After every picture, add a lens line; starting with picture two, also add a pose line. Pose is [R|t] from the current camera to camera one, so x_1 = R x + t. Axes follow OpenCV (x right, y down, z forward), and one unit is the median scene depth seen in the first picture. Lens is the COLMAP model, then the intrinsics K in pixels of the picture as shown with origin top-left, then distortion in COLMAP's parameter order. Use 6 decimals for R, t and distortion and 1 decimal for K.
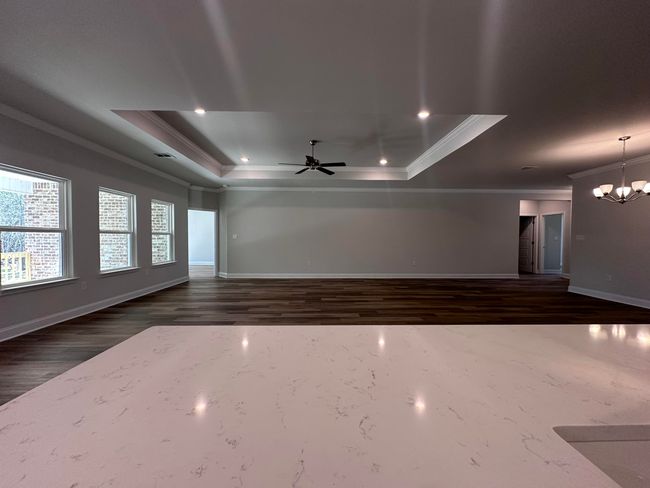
lens RADIAL K [[258.4, 0, 320.8], [0, 258.4, 248.8], [0, 0, 1]] dist [-0.002367, 0.000380]
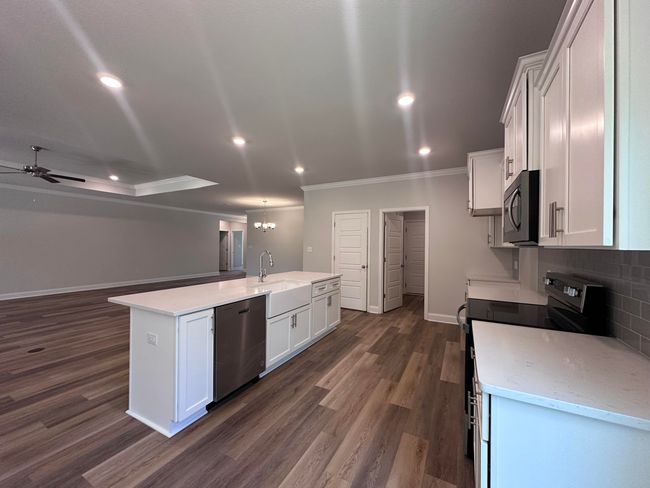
lens RADIAL K [[258.4, 0, 321.4], [0, 258.4, 245.6], [0, 0, 1]] dist [-0.002367, 0.000380]
pose [[0.501243, 0.004718, 0.865294, -0.181085], [0.015534, 0.999775, -0.014450, -0.017732], [-0.865167, 0.020685, 0.501057, -0.201266]]
